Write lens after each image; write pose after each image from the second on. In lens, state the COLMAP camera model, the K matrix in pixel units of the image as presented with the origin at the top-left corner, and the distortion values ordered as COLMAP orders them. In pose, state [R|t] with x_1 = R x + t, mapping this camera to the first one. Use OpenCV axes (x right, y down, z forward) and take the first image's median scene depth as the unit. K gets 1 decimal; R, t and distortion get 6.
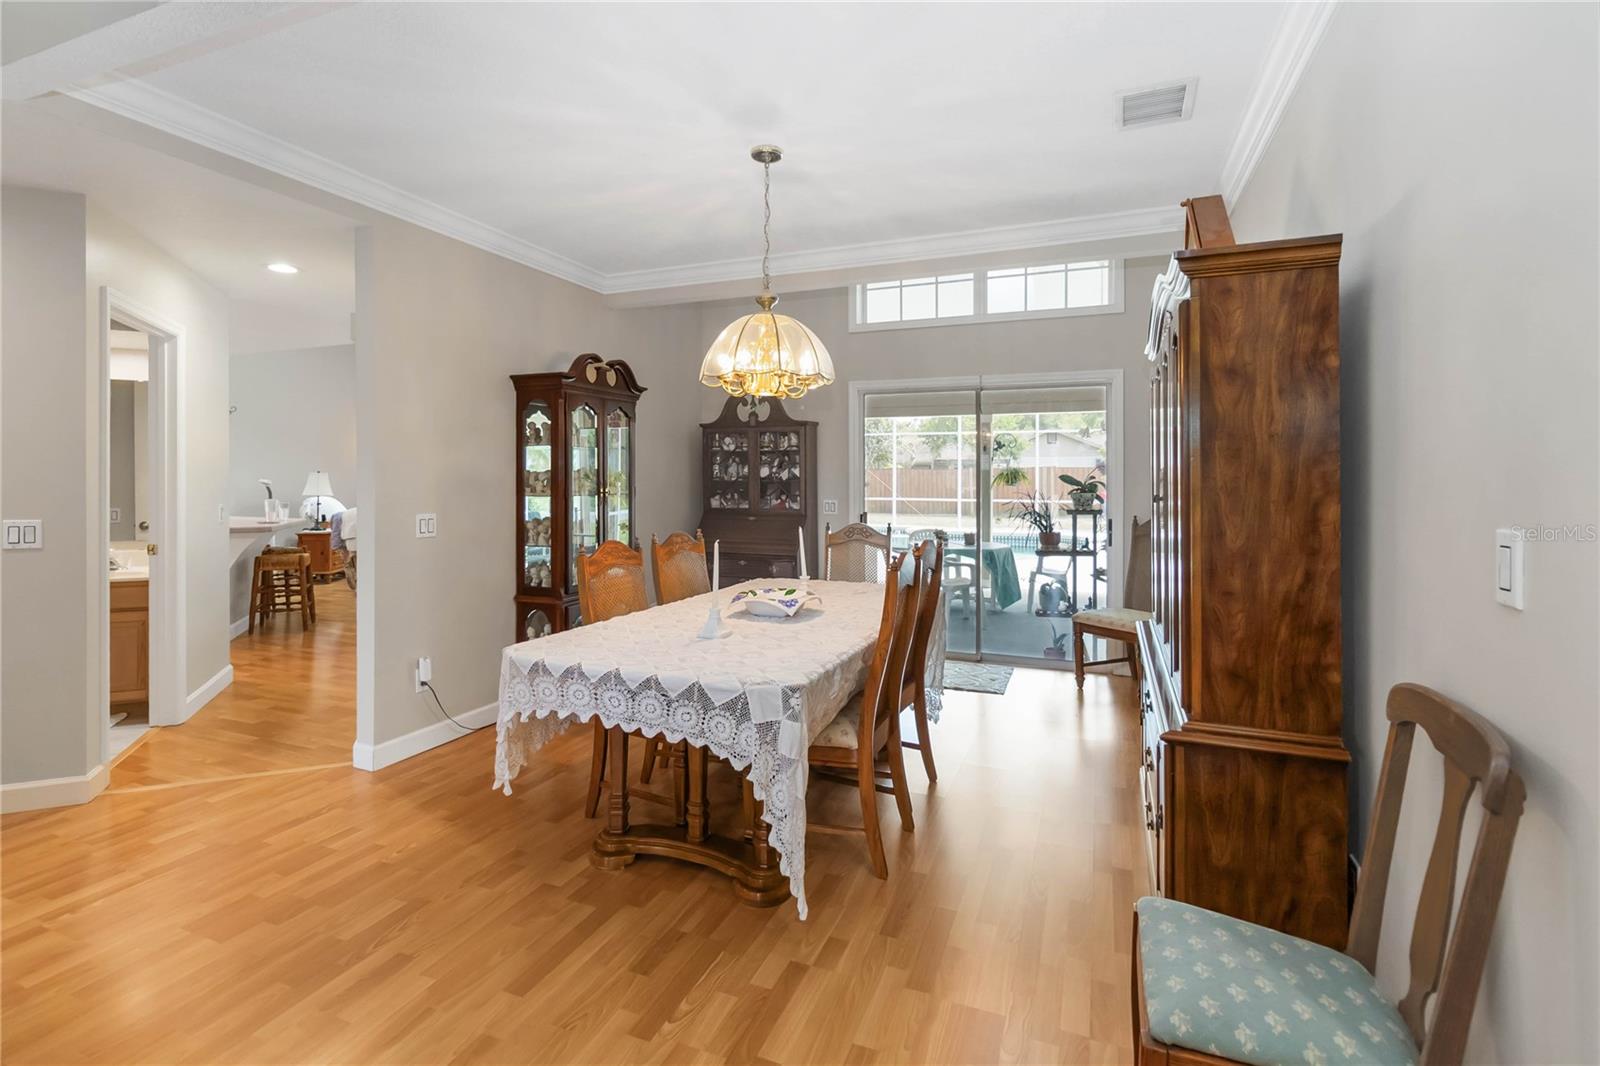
lens RADIAL K [[743.9, 0, 801.8], [0, 743.9, 486.2], [0, 0, 1]] dist [0.000807, 0.000446]
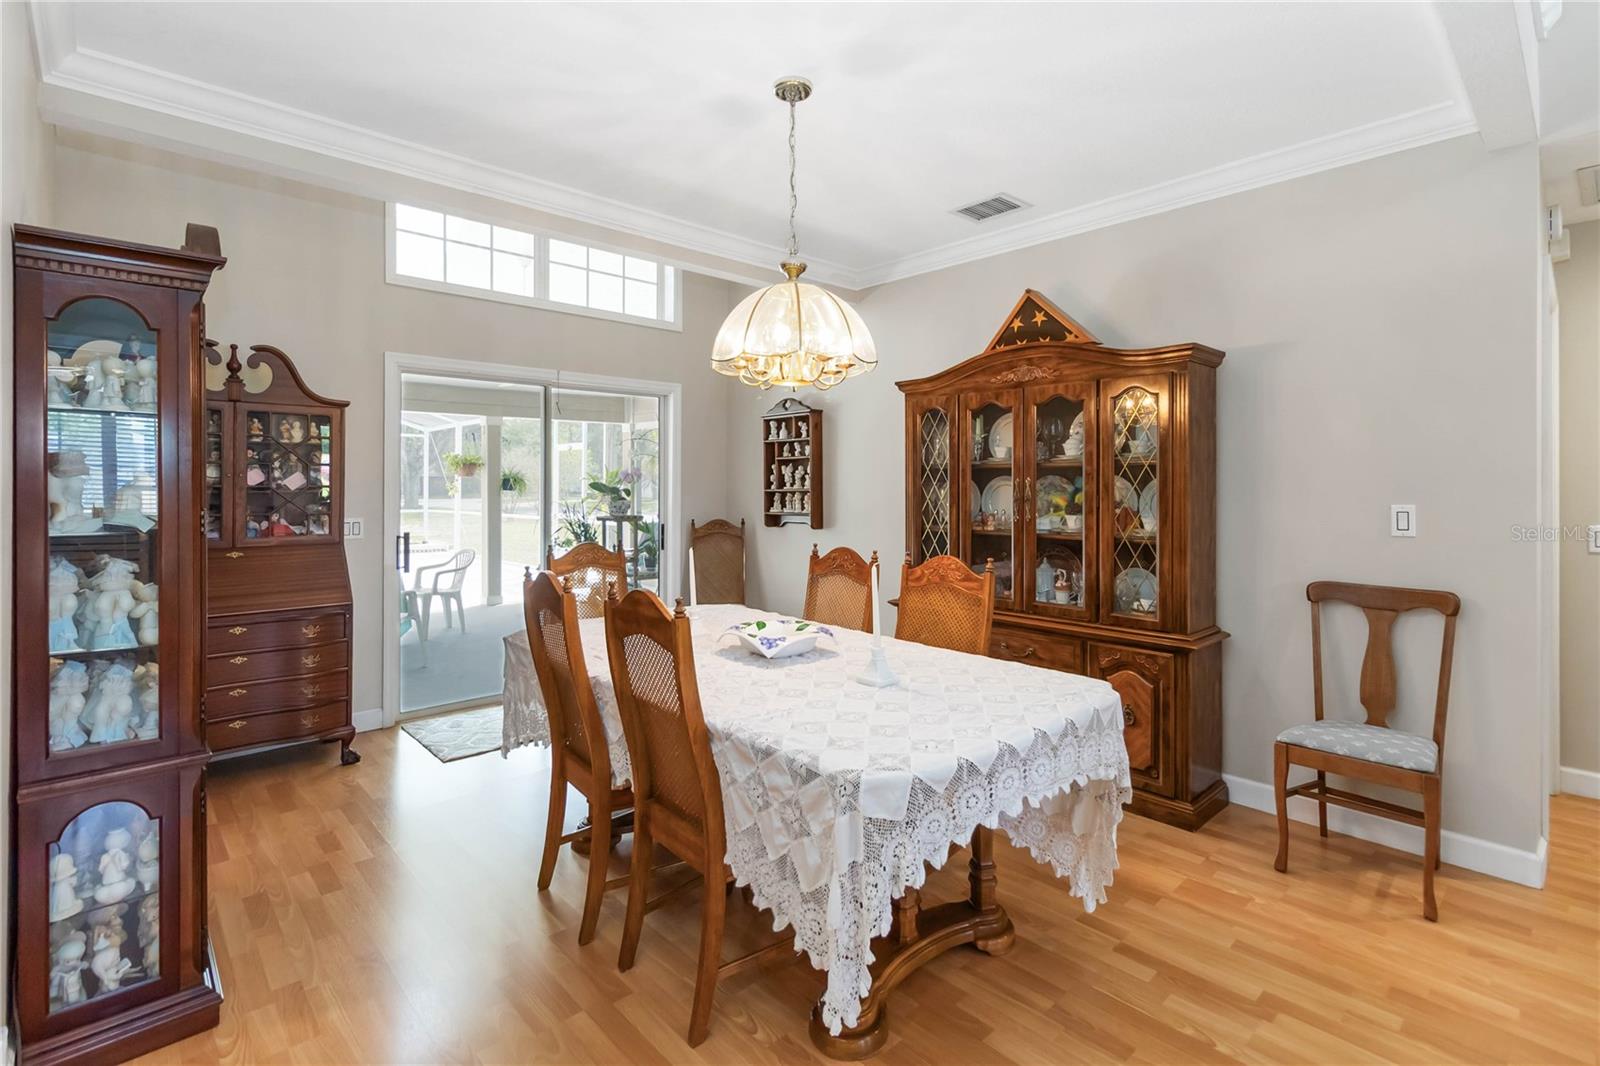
lens RADIAL K [[743.9, 0, 801.8], [0, 743.9, 486.2], [0, 0, 1]] dist [0.000807, 0.000446]
pose [[0.423789, -0.004621, 0.905749, -0.428607], [0.013690, 0.999905, -0.001304, -0.005398], [-0.905658, 0.012952, 0.423812, 0.356469]]
